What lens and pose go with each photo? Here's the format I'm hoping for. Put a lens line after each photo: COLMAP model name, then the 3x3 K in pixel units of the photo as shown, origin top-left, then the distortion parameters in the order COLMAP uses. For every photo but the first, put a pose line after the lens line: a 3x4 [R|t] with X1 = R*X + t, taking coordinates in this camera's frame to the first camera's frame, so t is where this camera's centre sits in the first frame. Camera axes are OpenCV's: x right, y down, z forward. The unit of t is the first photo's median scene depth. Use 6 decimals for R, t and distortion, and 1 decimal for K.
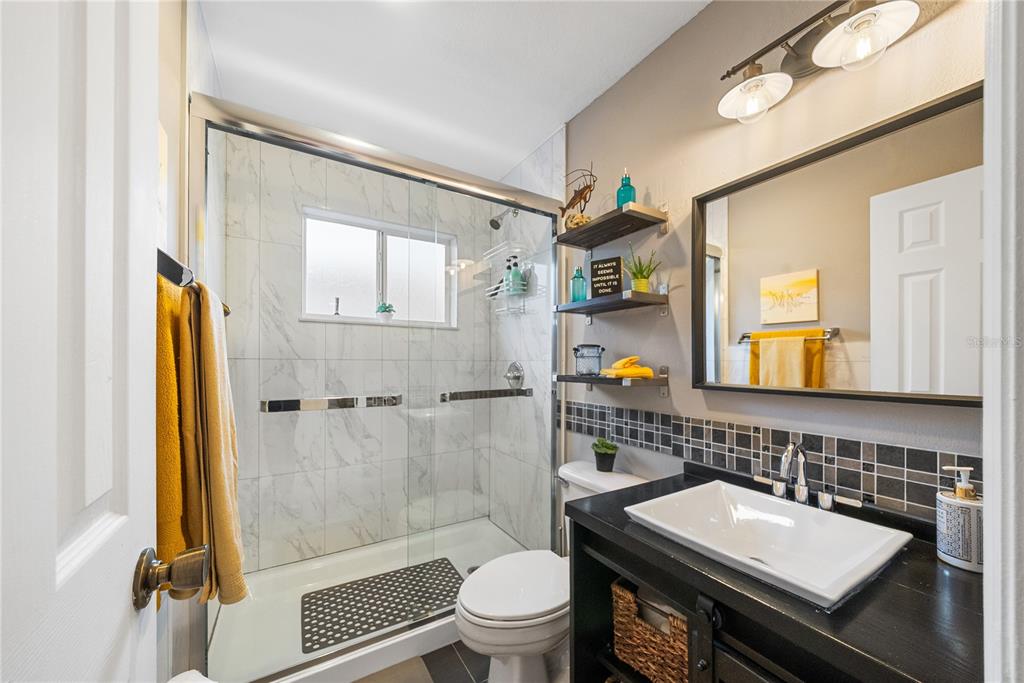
lens RADIAL K [[362.0, 0, 512.9], [0, 362.0, 364.3], [0, 0, 1]] dist [-0.000014, 0.000006]
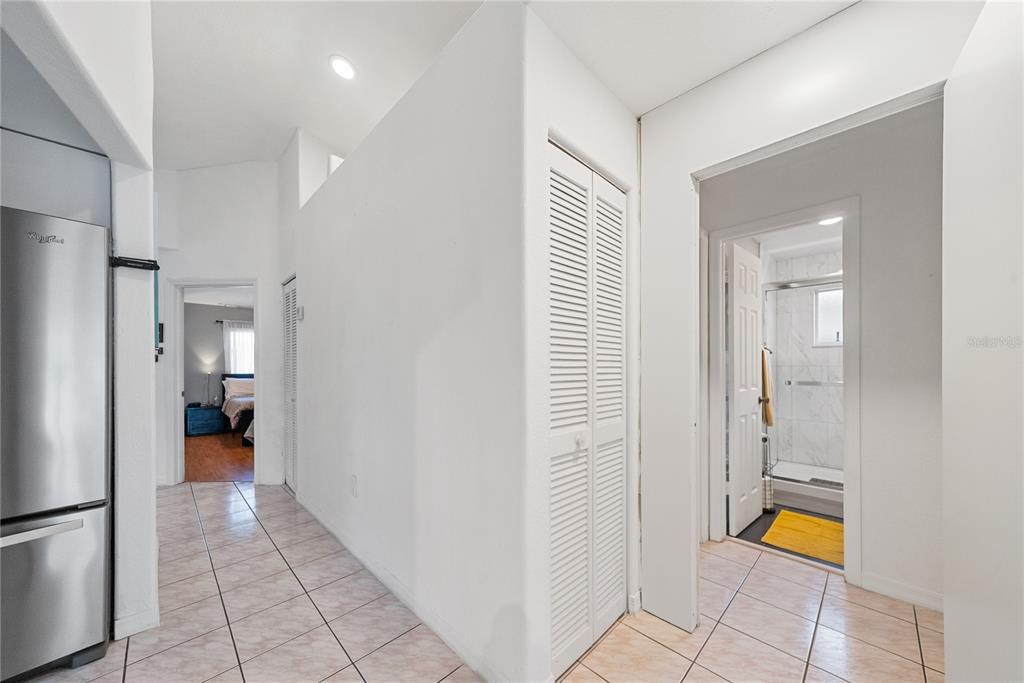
lens RADIAL K [[362.0, 0, 512.9], [0, 362.0, 364.3], [0, 0, 1]] dist [-0.000014, 0.000006]
pose [[0.237238, -0.000993, -0.971451, 1.034883], [0.001399, 0.999999, -0.000680, -0.025987], [0.971451, -0.001198, 0.237239, -1.175713]]
